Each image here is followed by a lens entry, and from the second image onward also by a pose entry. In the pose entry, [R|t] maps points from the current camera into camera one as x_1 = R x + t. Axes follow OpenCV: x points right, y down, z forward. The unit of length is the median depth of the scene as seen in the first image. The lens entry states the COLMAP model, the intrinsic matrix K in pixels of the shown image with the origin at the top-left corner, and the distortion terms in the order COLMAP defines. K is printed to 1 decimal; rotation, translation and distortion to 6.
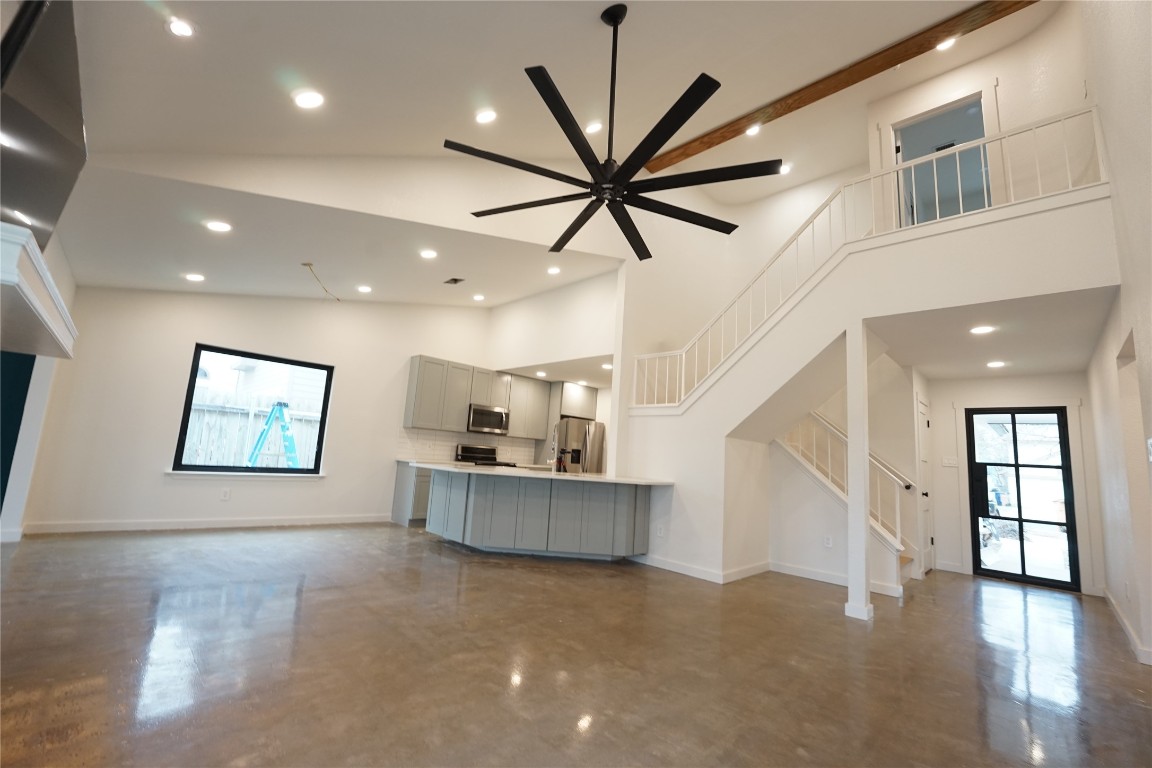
lens RADIAL K [[464.2, 0, 576.4], [0, 464.2, 386.1], [0, 0, 1]] dist [-0.024661, 0.000951]
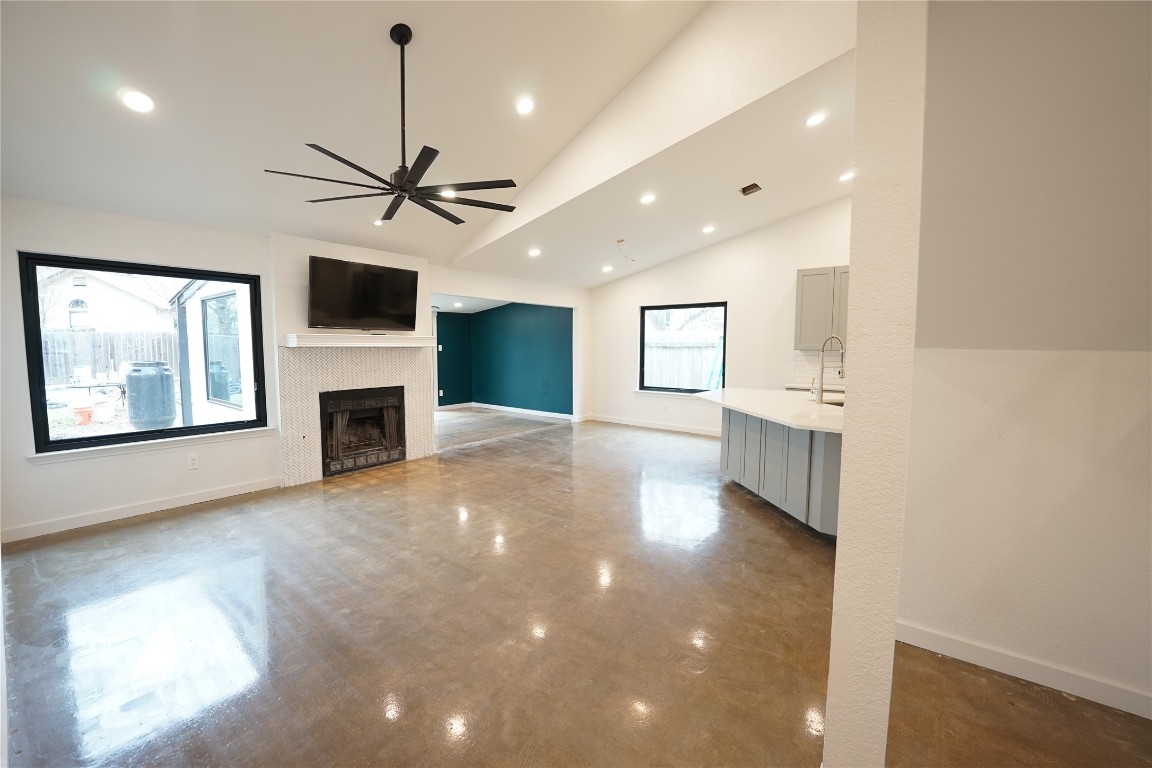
lens RADIAL K [[464.2, 0, 567.9], [0, 464.2, 380.2], [0, 0, 1]] dist [-0.024661, 0.000951]
pose [[0.125588, 0.004416, -0.992073, 1.128871], [0.151007, 0.988253, 0.023515, 0.127670], [0.980523, -0.152763, 0.123446, 0.939051]]
